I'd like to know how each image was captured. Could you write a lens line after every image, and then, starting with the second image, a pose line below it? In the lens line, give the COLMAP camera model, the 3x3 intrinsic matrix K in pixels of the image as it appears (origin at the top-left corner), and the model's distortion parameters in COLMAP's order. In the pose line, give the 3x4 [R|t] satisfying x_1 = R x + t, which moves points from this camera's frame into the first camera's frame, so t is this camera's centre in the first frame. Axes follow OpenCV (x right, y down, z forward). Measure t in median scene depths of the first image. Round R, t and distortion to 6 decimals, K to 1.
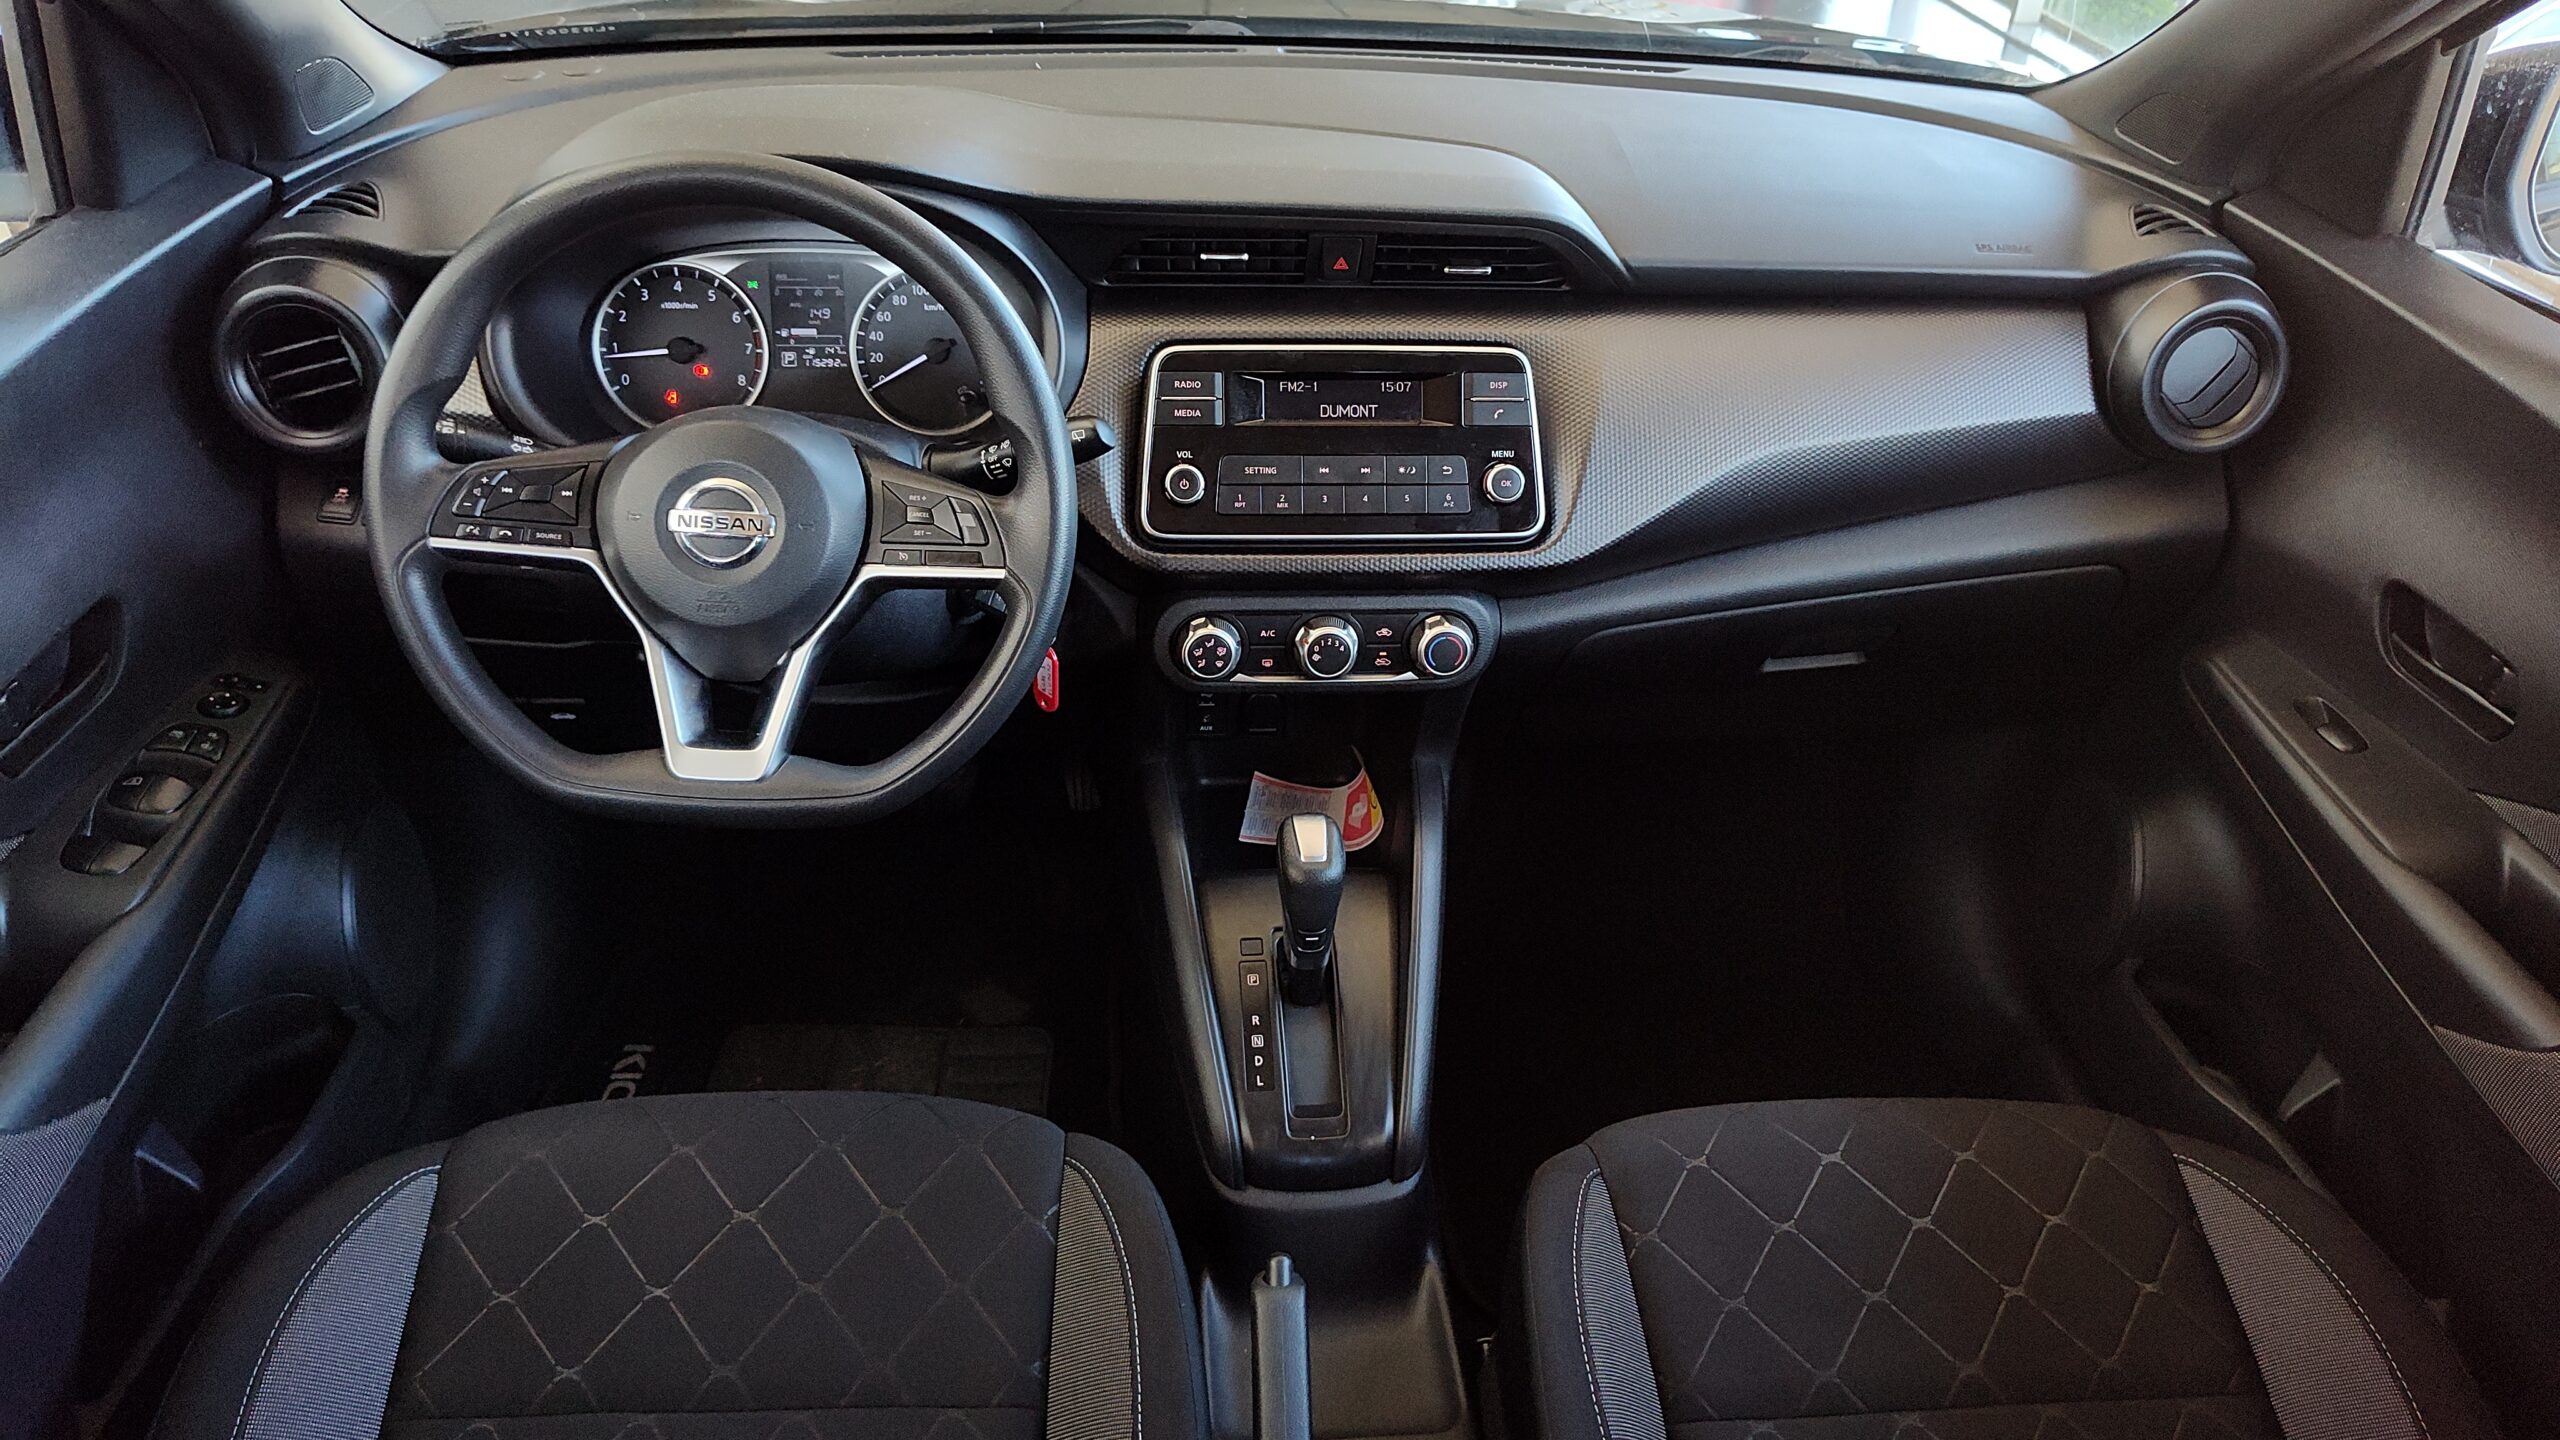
lens RADIAL K [[1701.4, 0, 1271.1], [0, 1701.4, 704.5], [0, 0, 1]] dist [0.060793, -0.072039]
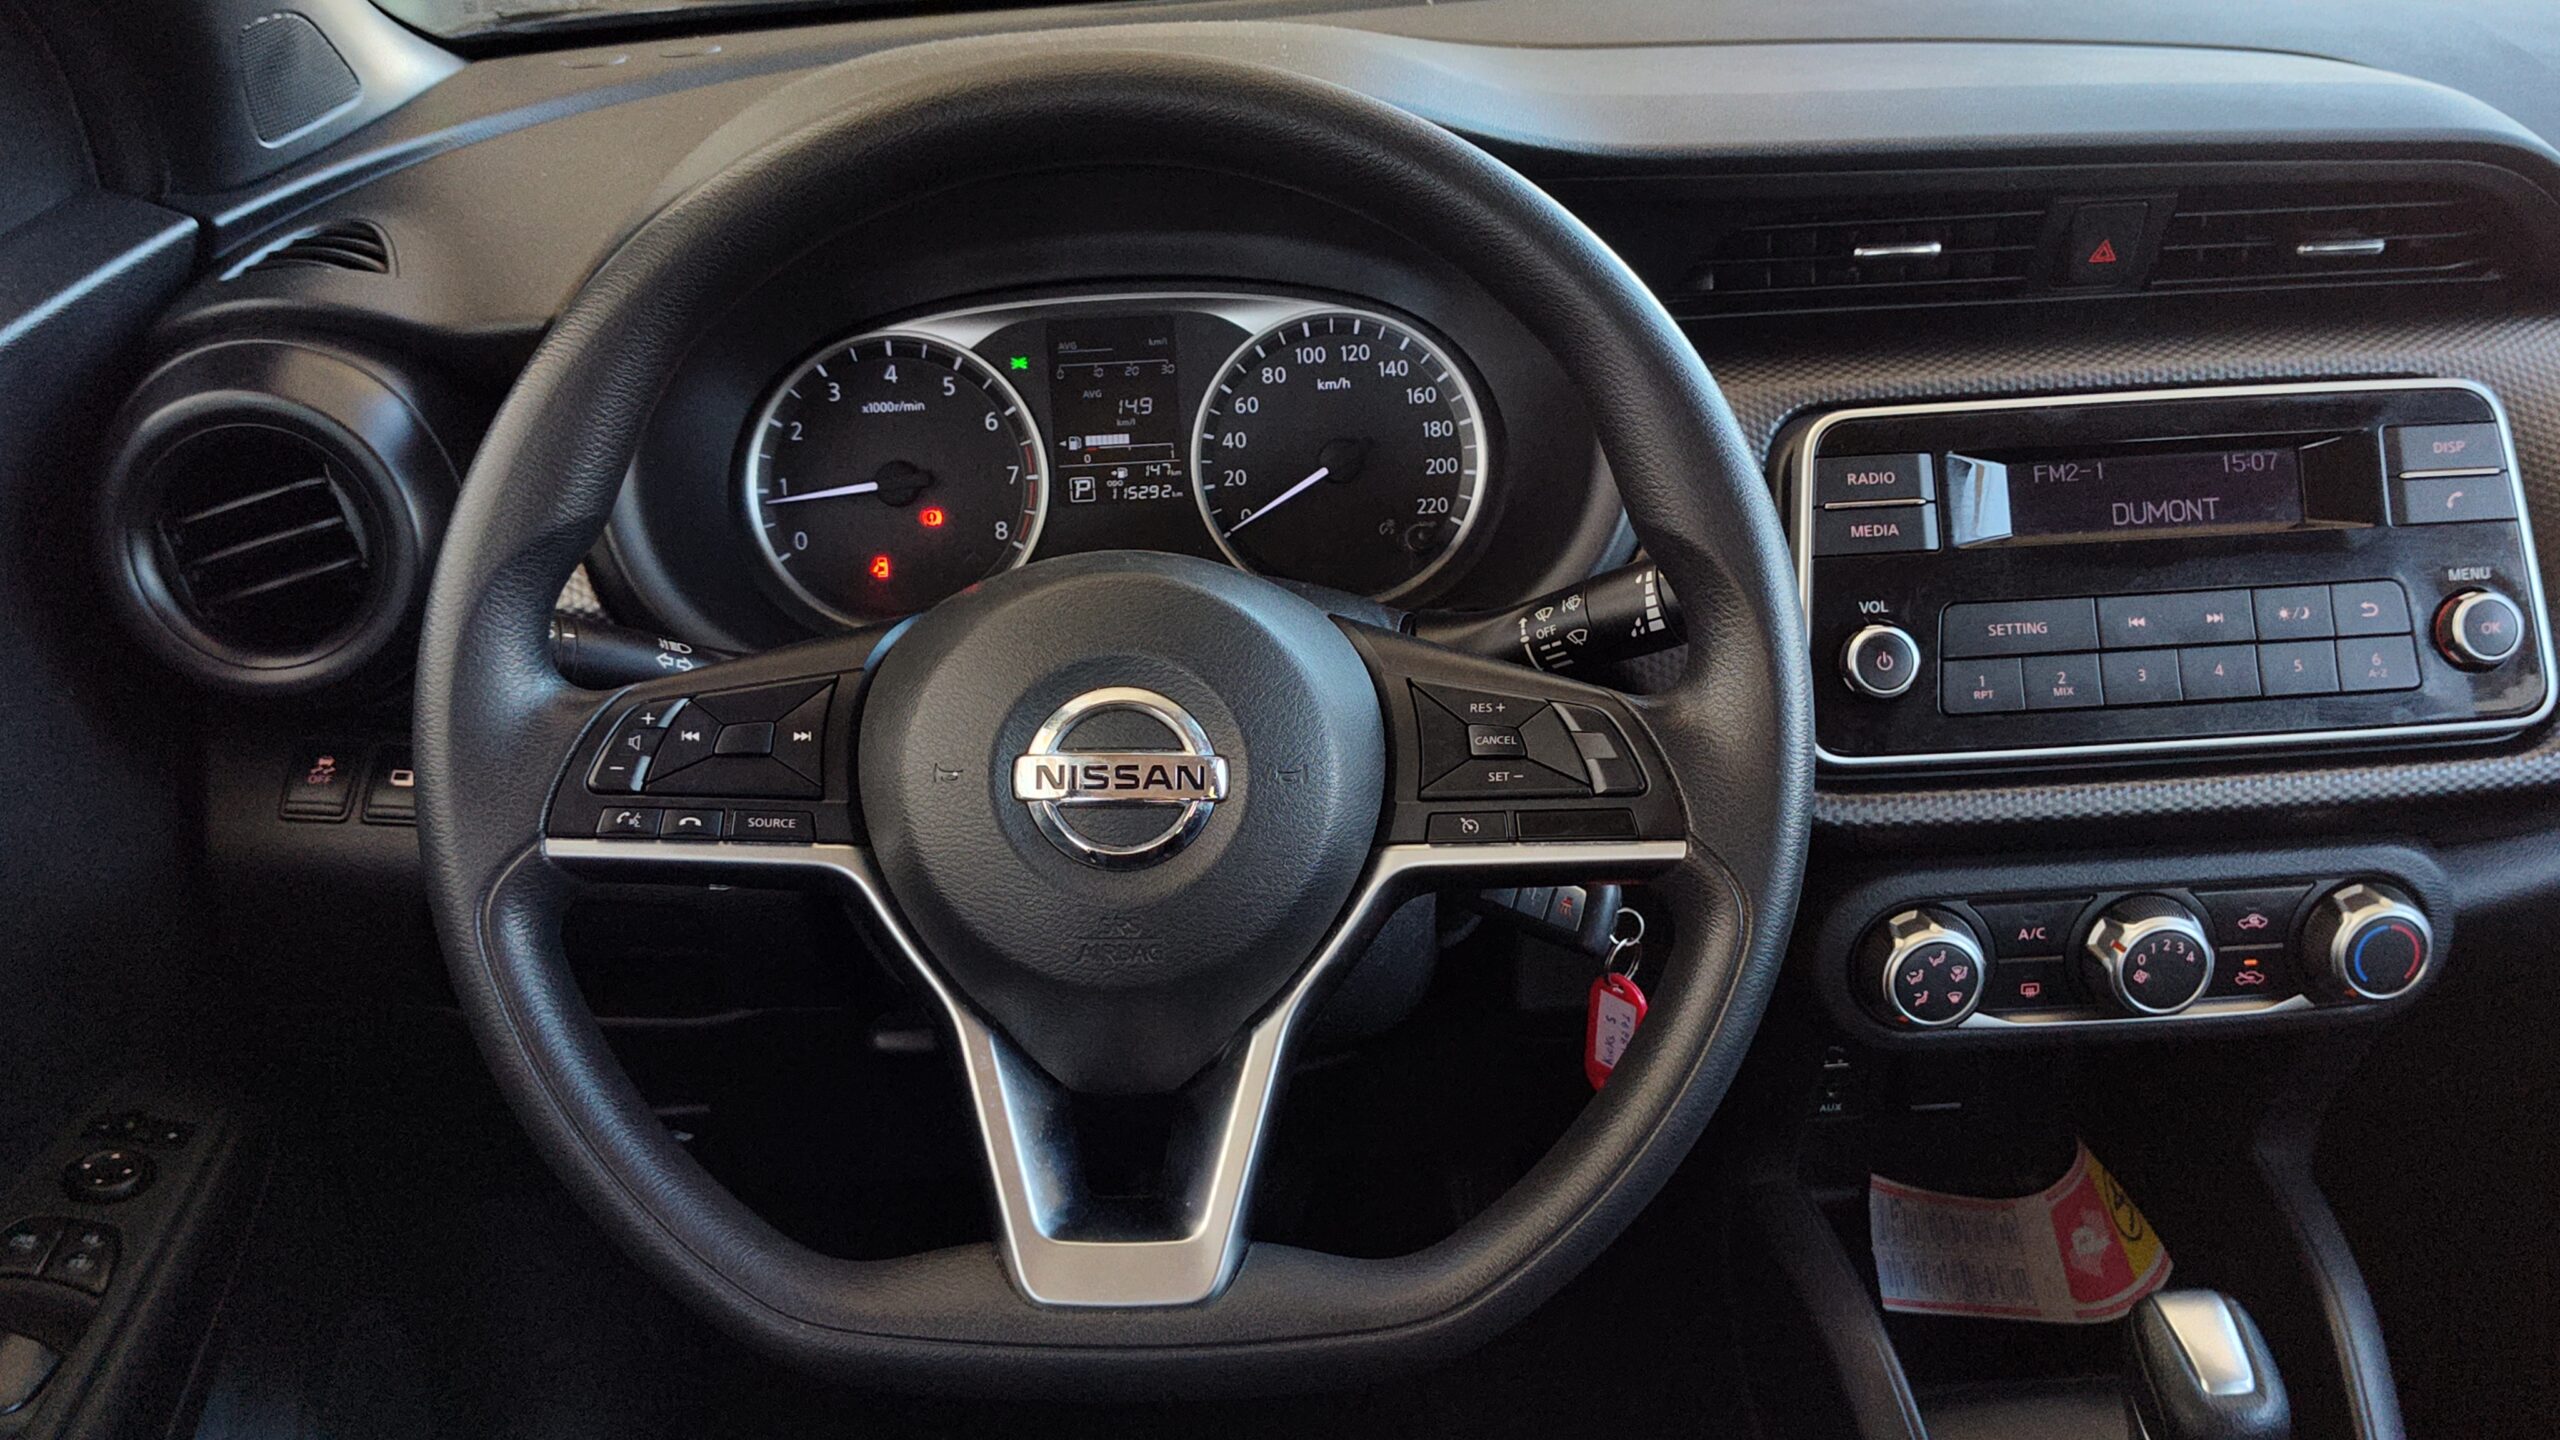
lens RADIAL K [[2197.0, 0, 1283.3], [0, 2197.0, 754.0], [0, 0, 1]] dist [0.035393, -0.008705]
pose [[0.998222, -0.052570, -0.028089, -0.215811], [0.049236, 0.992877, -0.108498, -0.035175], [0.033593, 0.106922, 0.993700, 0.312068]]
